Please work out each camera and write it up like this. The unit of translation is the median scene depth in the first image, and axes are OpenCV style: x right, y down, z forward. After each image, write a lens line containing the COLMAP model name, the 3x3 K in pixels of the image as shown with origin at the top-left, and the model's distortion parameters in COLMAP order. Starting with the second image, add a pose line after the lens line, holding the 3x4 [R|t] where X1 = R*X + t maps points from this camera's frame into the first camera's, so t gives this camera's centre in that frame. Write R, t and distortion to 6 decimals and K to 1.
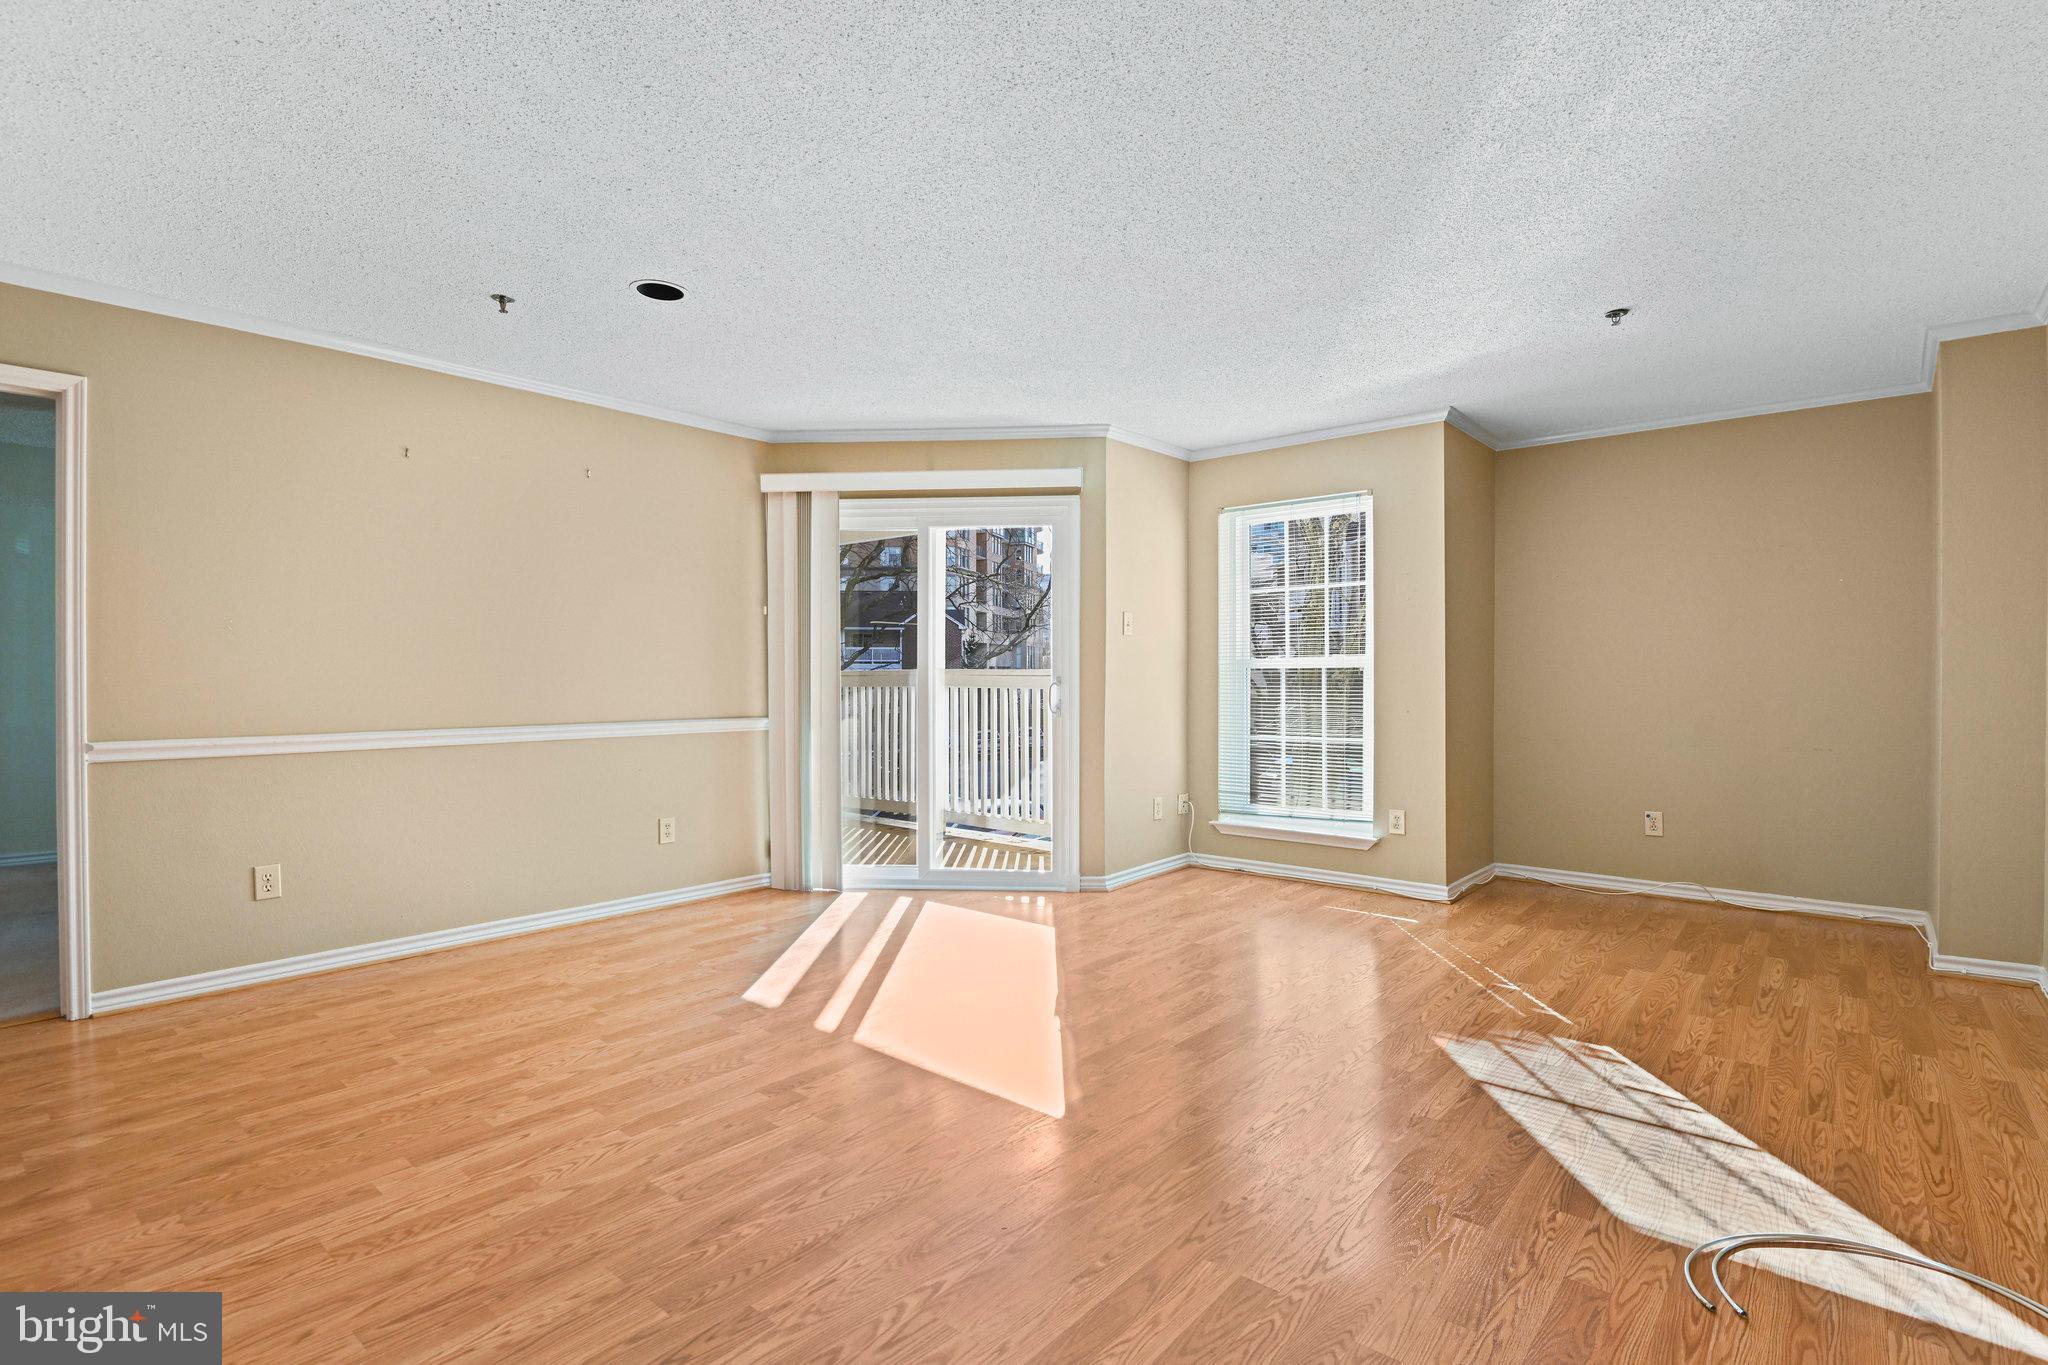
lens RADIAL K [[964.2, 0, 1027.5], [0, 964.2, 686.2], [0, 0, 1]] dist [-0.013348, -0.002258]
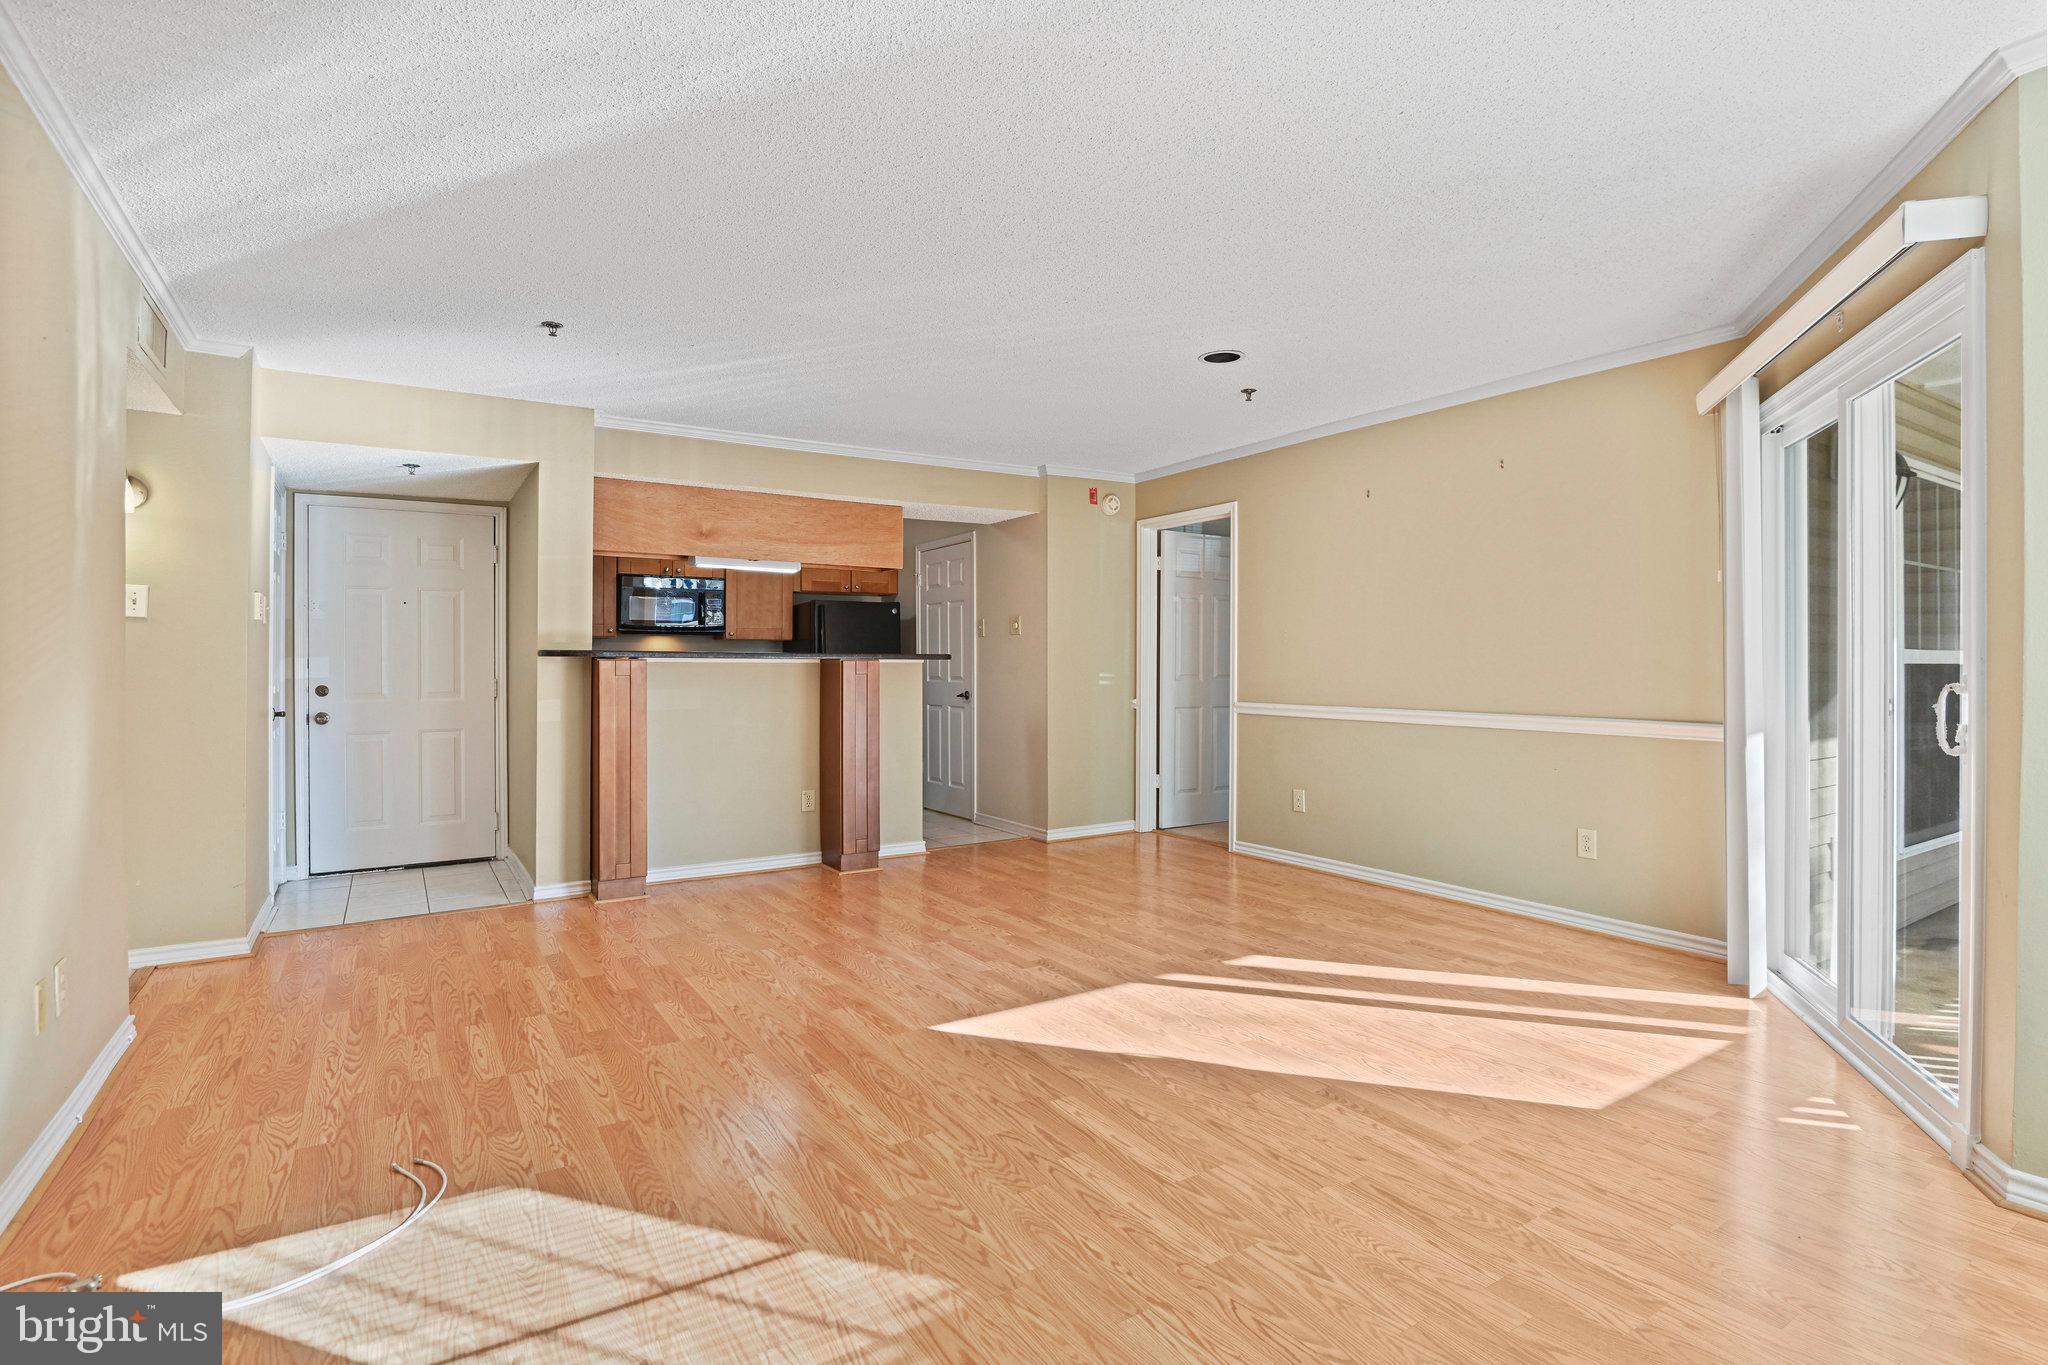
lens RADIAL K [[996.8, 0, 1030.8], [0, 996.8, 667.5], [0, 0, 1]] dist [-0.014250, -0.005176]
pose [[-0.281453, 0.005700, -0.959558, 0.983552], [-0.012049, 0.999883, 0.009473, -0.018345], [0.959499, 0.014228, -0.281351, 1.207302]]
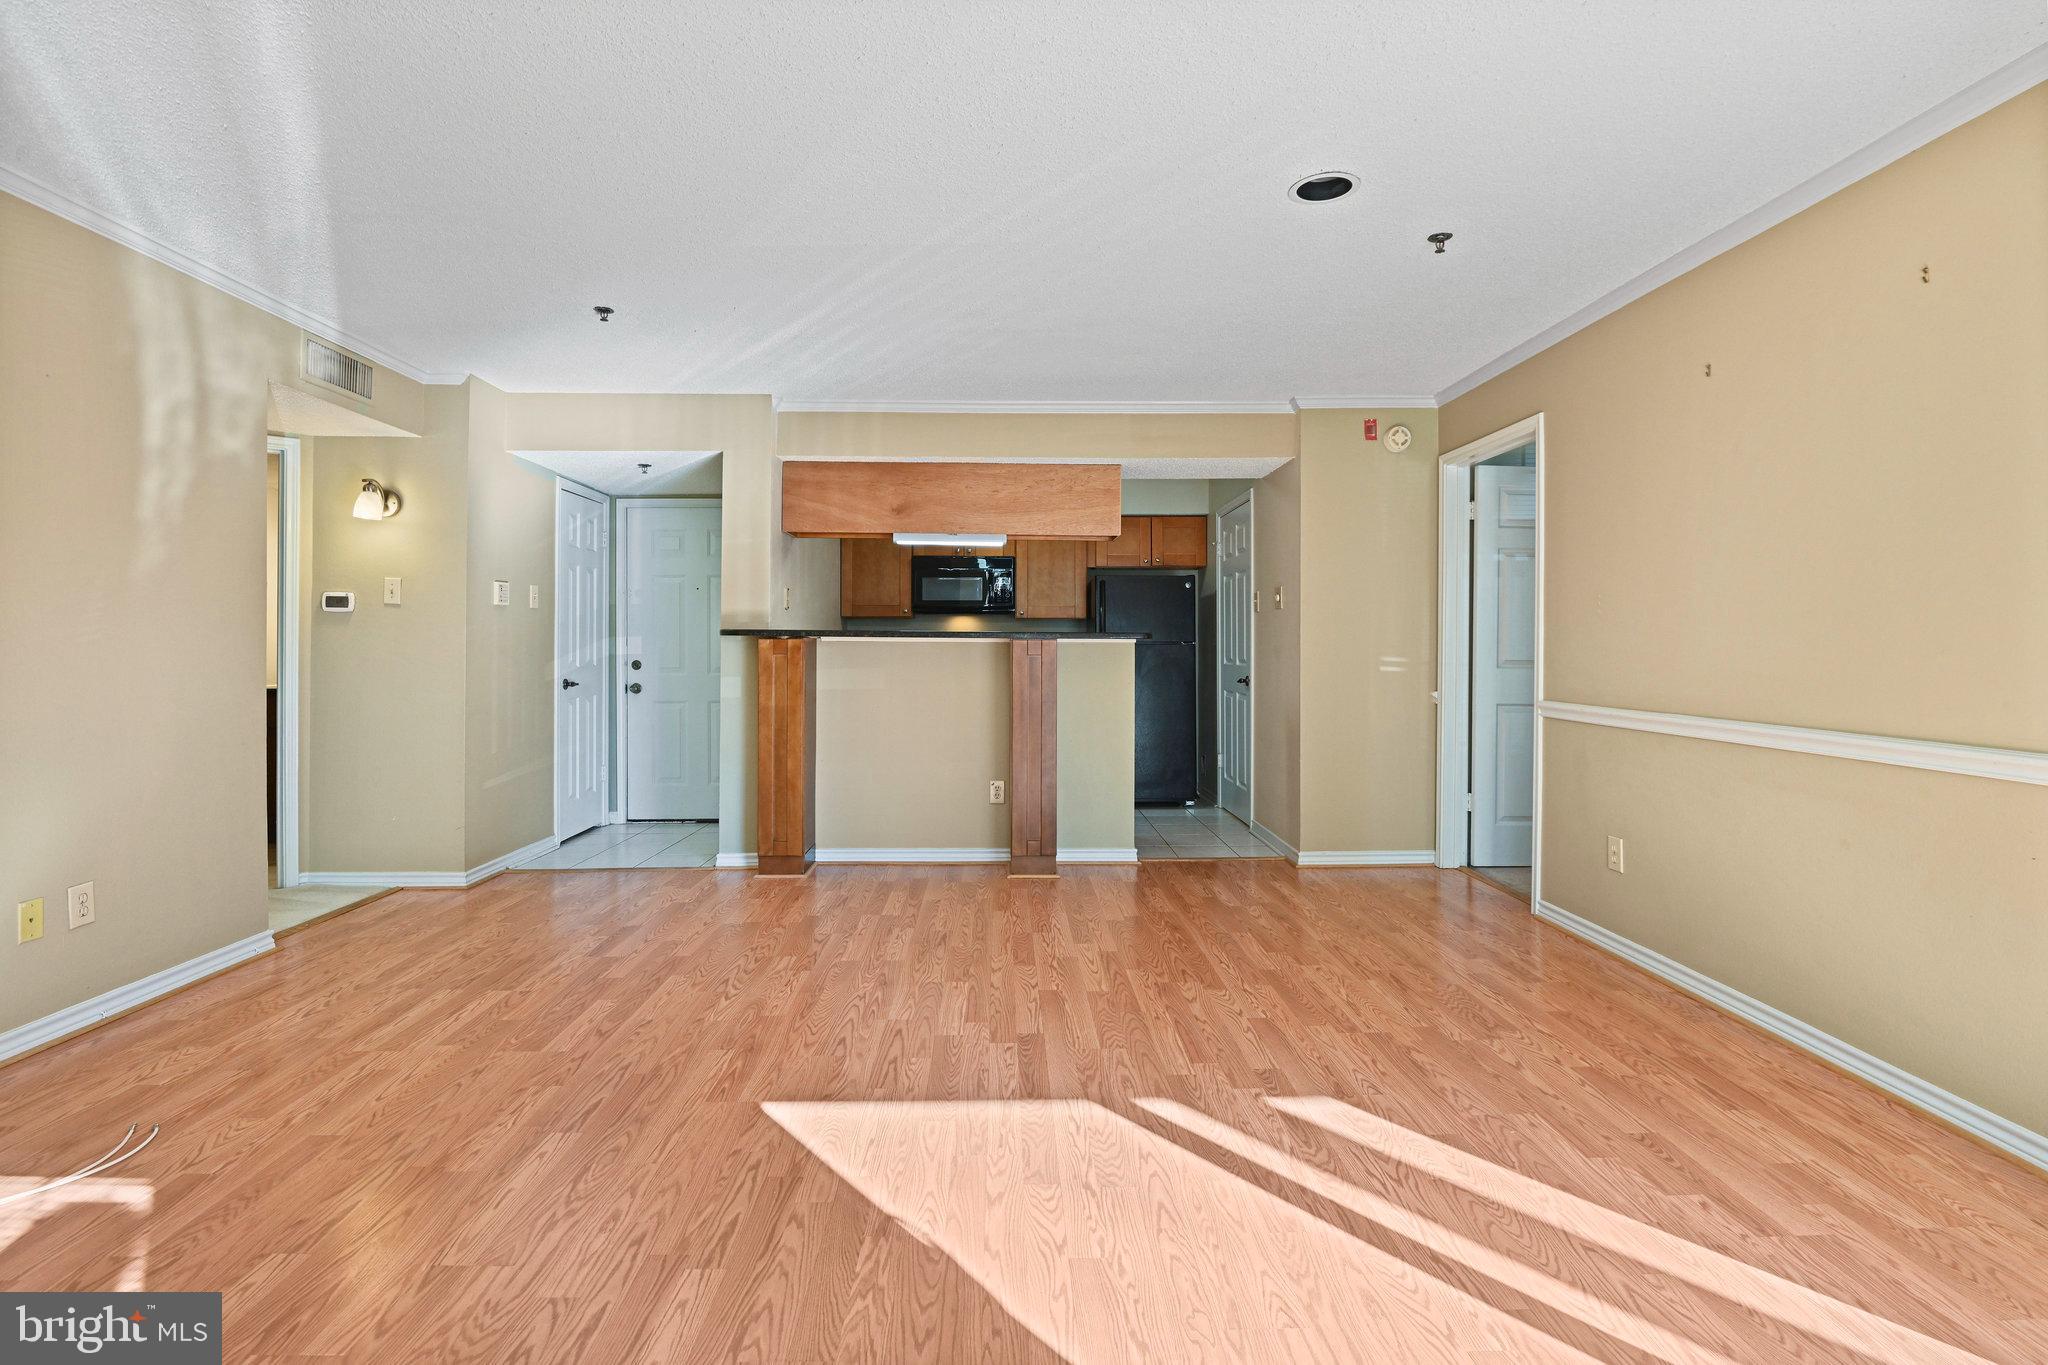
lens RADIAL K [[964.2, 0, 1021.2], [0, 964.2, 646.1], [0, 0, 1]] dist [-0.013348, -0.002258]
pose [[-0.742836, 0.002609, -0.669468, 0.394591], [-0.010534, 0.999823, 0.015585, -0.024719], [0.669391, 0.018629, -0.742677, 1.546903]]
